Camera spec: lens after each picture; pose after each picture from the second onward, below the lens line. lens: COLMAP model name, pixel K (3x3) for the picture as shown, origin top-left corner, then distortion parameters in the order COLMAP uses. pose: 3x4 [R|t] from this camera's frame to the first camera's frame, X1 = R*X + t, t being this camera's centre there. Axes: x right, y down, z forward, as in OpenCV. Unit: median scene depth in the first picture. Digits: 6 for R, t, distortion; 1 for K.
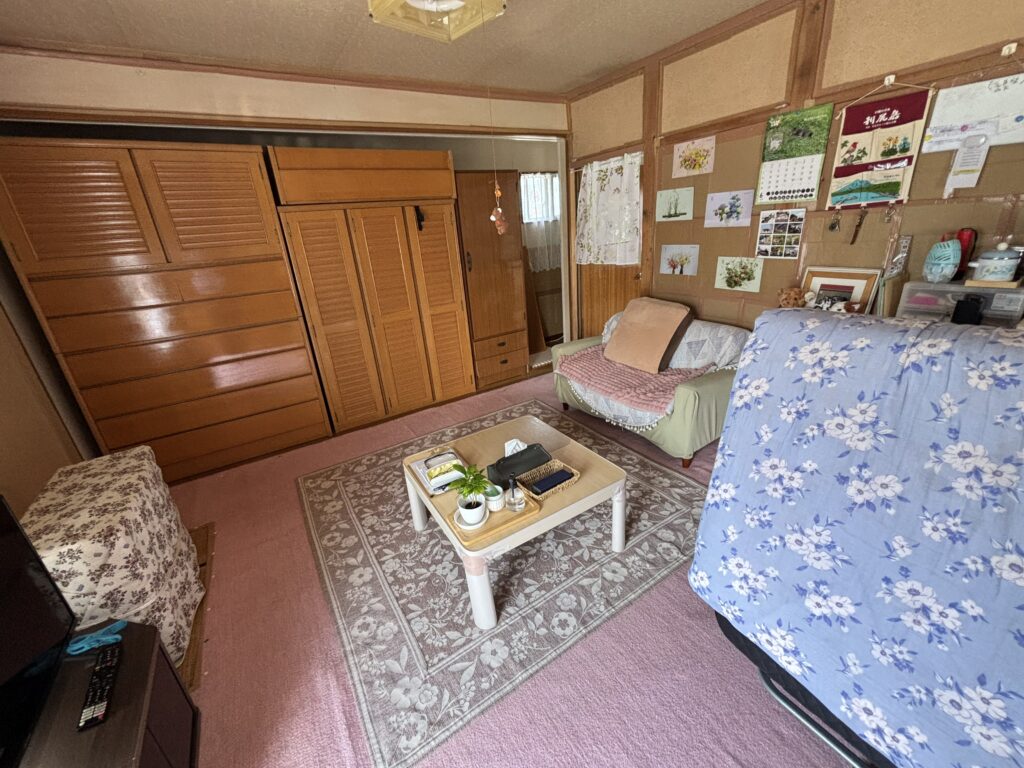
lens RADIAL K [[413.8, 0, 517.6], [0, 413.8, 384.3], [0, 0, 1]] dist [0.001348, 0.000644]
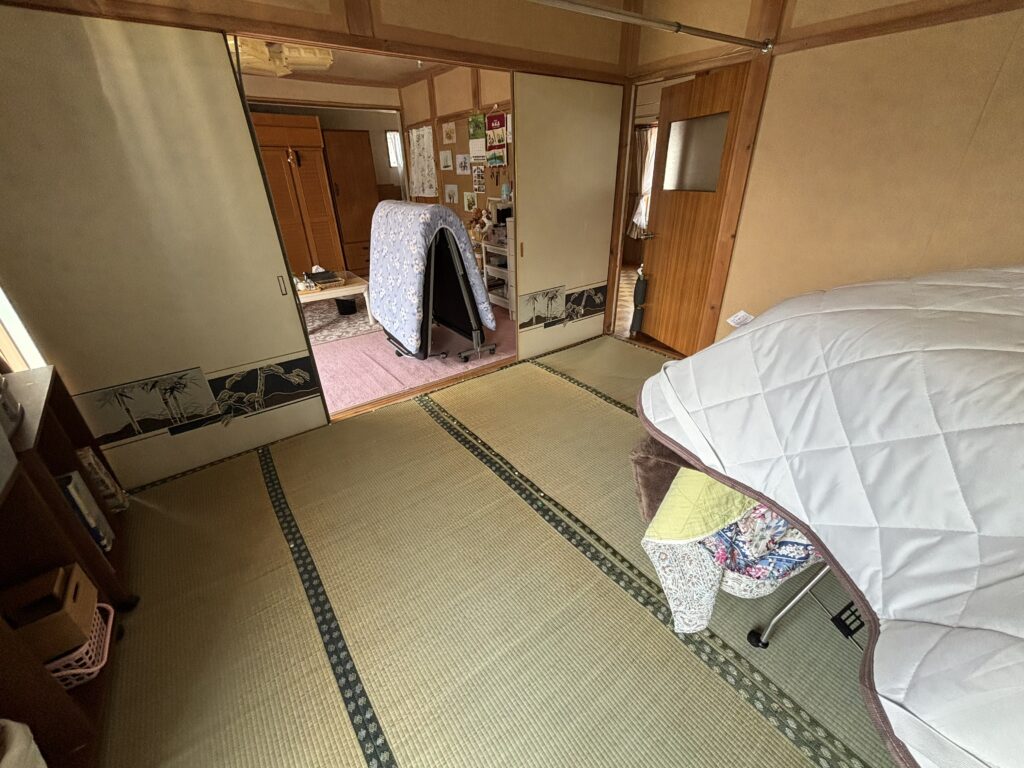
lens RADIAL K [[413.8, 0, 506.5], [0, 413.8, 379.9], [0, 0, 1]] dist [0.001348, 0.000644]
pose [[0.997388, 0.027118, 0.066951, 0.593172], [-0.033458, 0.994870, 0.095467, 0.337360], [-0.064019, -0.097458, 0.993179, -0.907295]]
